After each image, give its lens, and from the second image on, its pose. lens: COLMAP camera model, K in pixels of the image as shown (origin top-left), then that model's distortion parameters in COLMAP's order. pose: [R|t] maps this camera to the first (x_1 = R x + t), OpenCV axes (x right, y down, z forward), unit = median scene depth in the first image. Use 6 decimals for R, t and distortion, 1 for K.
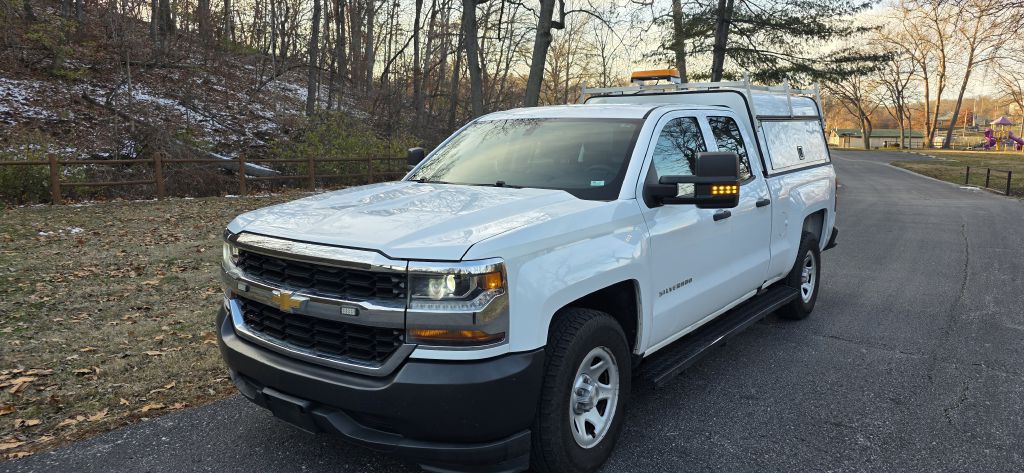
lens RADIAL K [[721.5, 0, 515.1], [0, 721.5, 233.0], [0, 0, 1]] dist [0.049872, -0.005273]
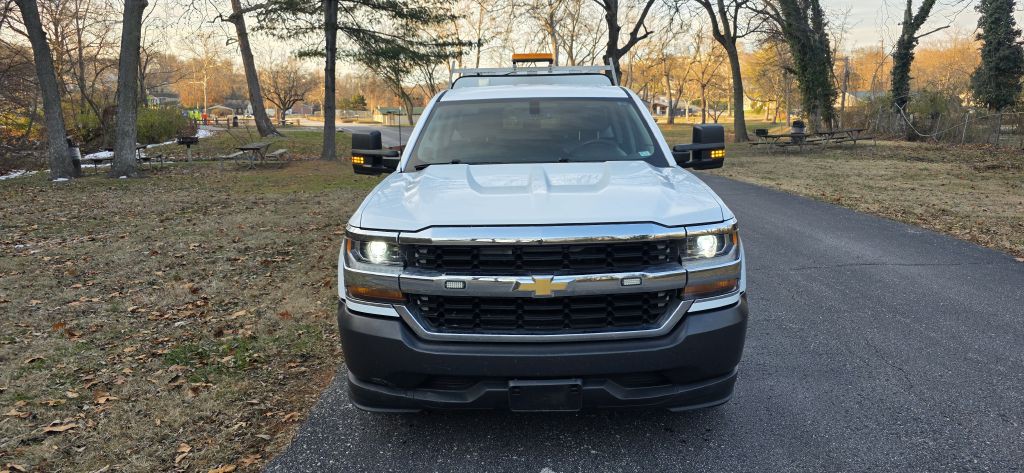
lens RADIAL K [[721.5, 0, 512.8], [0, 721.5, 253.5], [0, 0, 1]] dist [0.049872, -0.005273]
pose [[0.803010, -0.131826, 0.581203, -0.737092], [0.099000, 0.991186, 0.088034, -0.033023], [-0.587685, -0.013153, 0.808983, 0.182212]]
